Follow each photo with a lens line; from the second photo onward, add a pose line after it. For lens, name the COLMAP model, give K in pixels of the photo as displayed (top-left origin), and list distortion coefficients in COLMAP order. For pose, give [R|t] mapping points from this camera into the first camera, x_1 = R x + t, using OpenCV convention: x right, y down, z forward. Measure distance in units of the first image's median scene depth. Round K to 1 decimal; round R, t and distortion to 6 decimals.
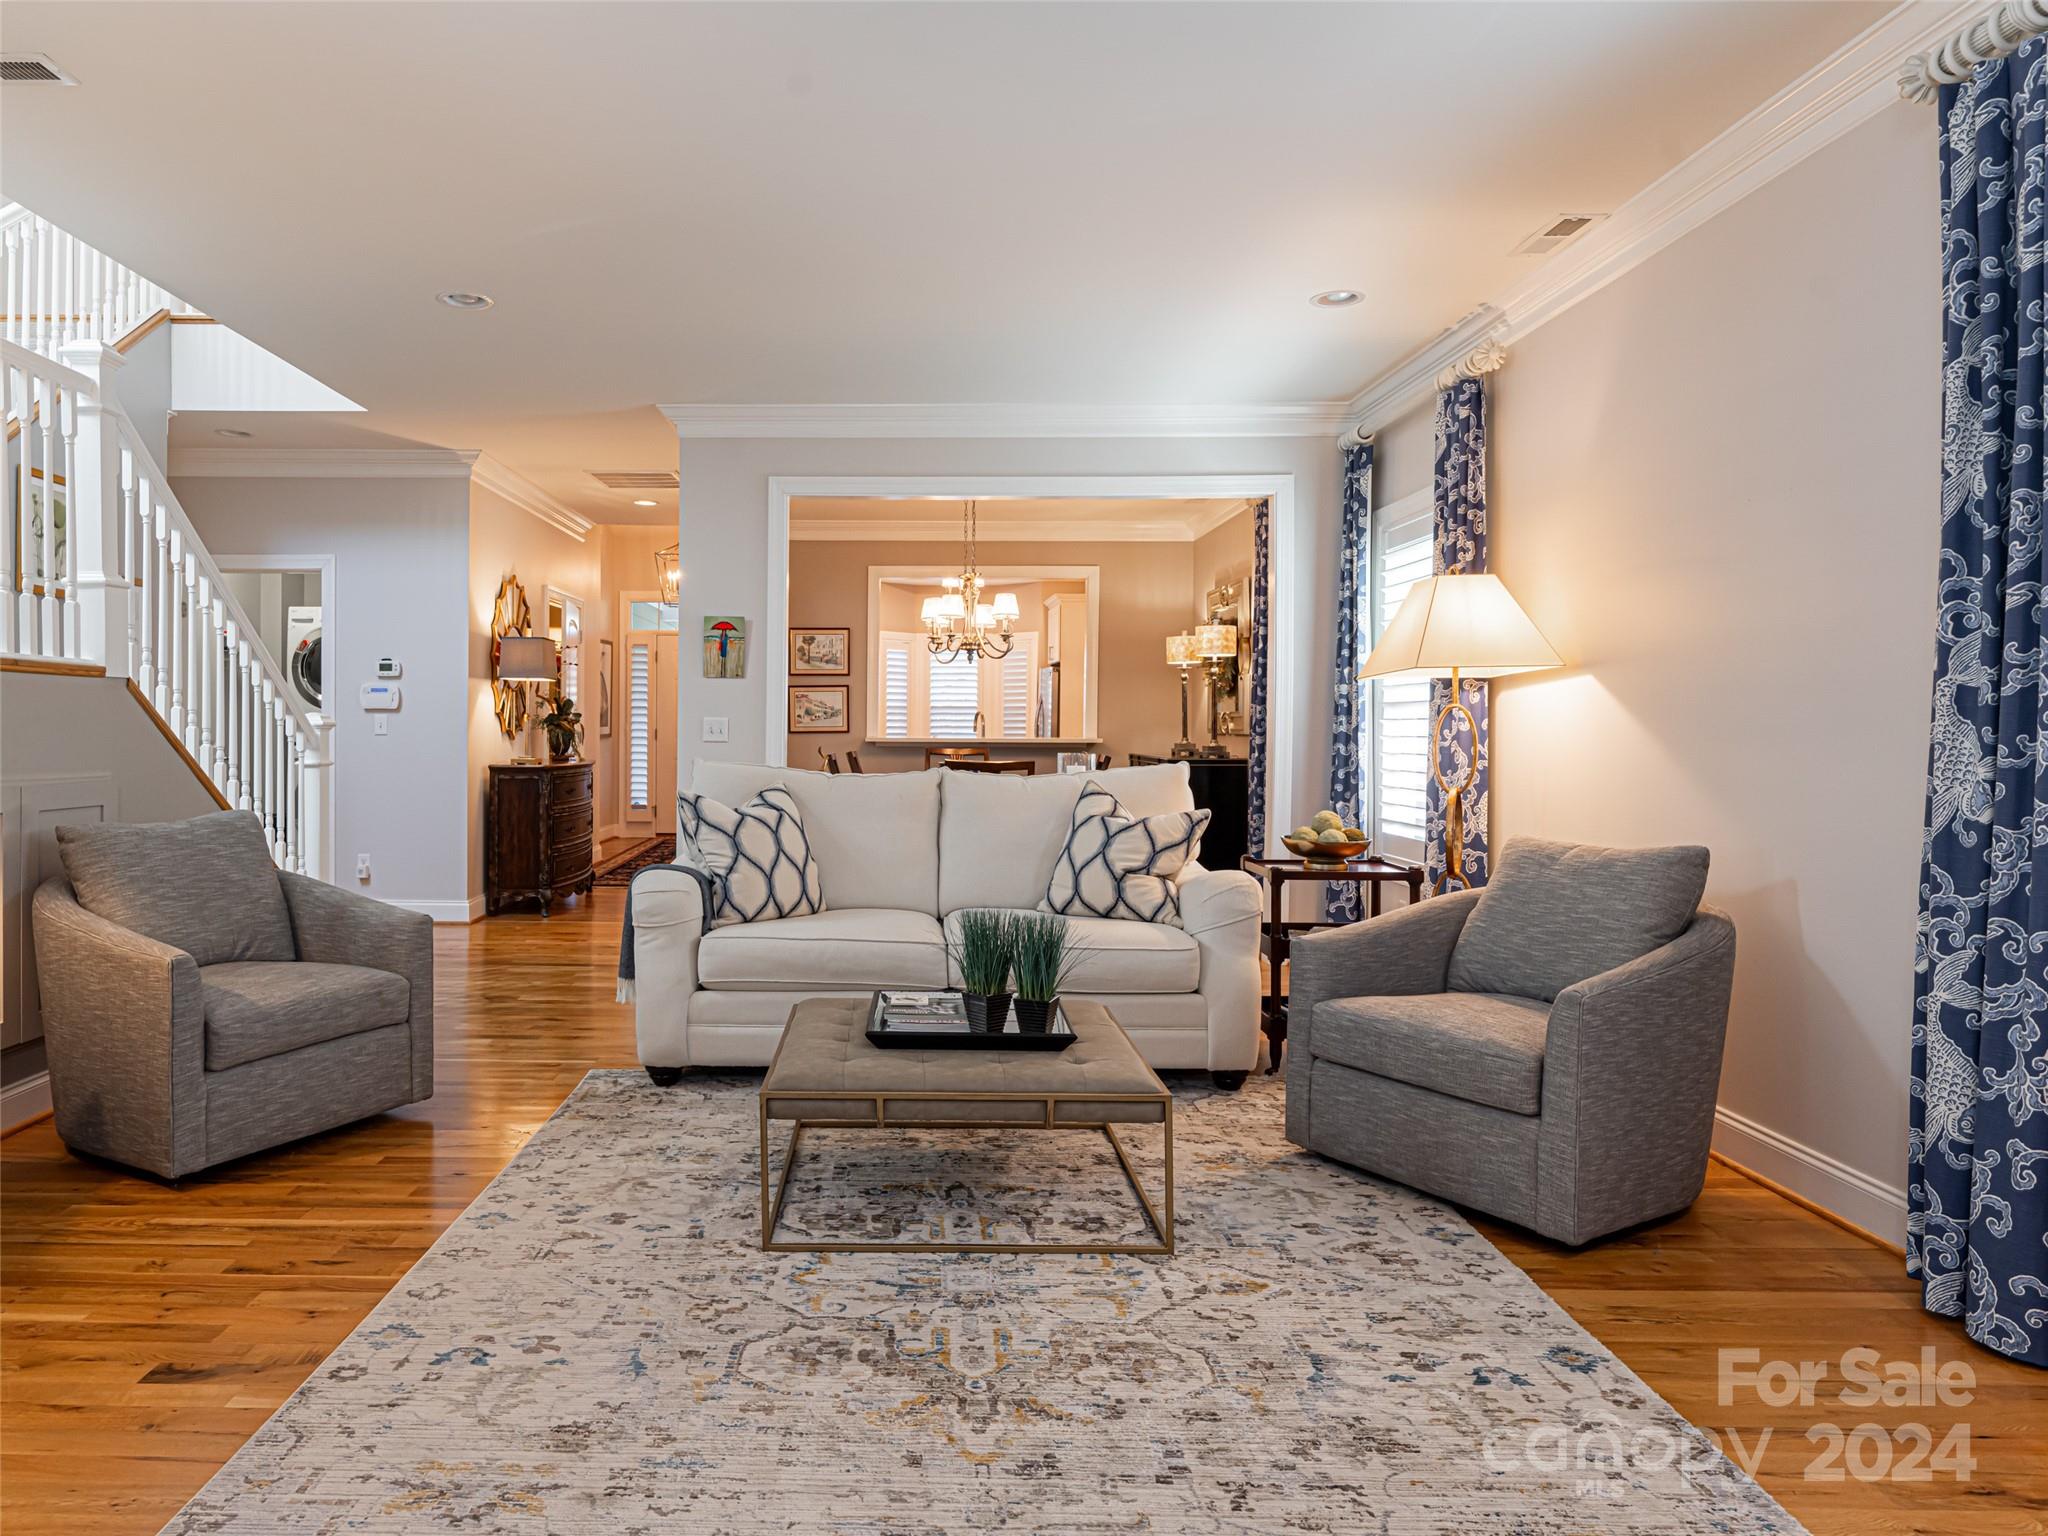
lens RADIAL K [[1199.3, 0, 1024.0], [0, 1199.3, 768.0], [0, 0, 1]] dist [-0.002807, -0.000945]
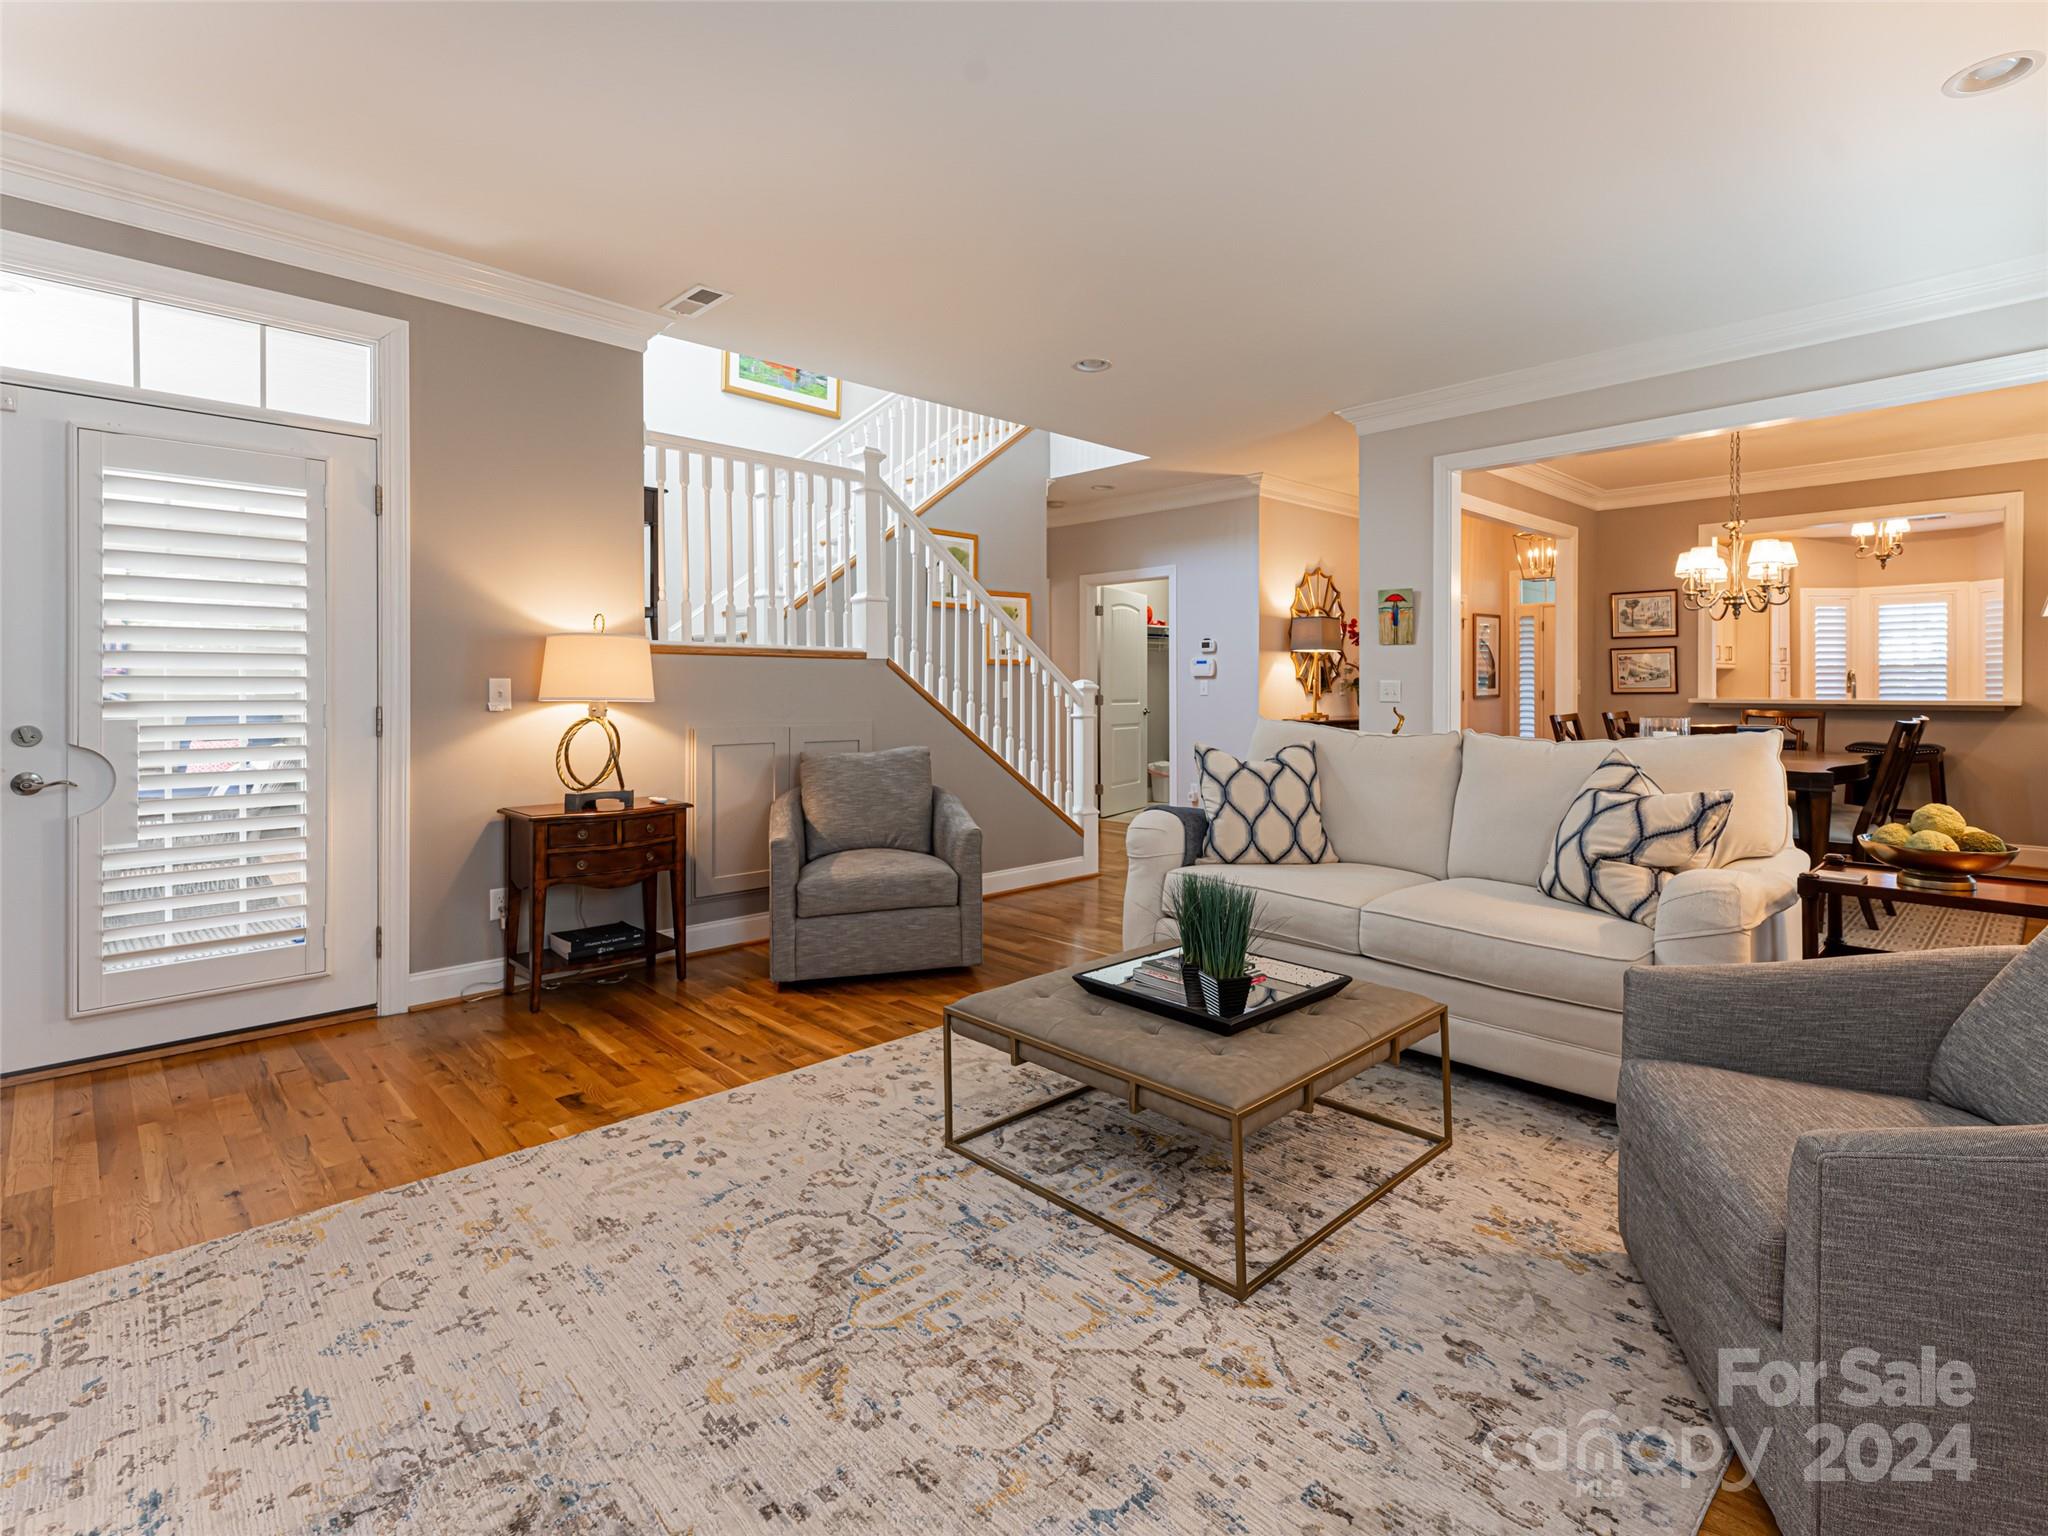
lens RADIAL K [[997.1, 0, 1087.6], [0, 997.1, 704.3], [0, 0, 1]] dist [0.006023, 0.000168]
pose [[0.719130, 0.007002, -0.694840, 0.390239], [-0.020181, 0.999738, -0.010813, -0.008648], [0.694582, 0.021799, 0.719083, 0.288846]]
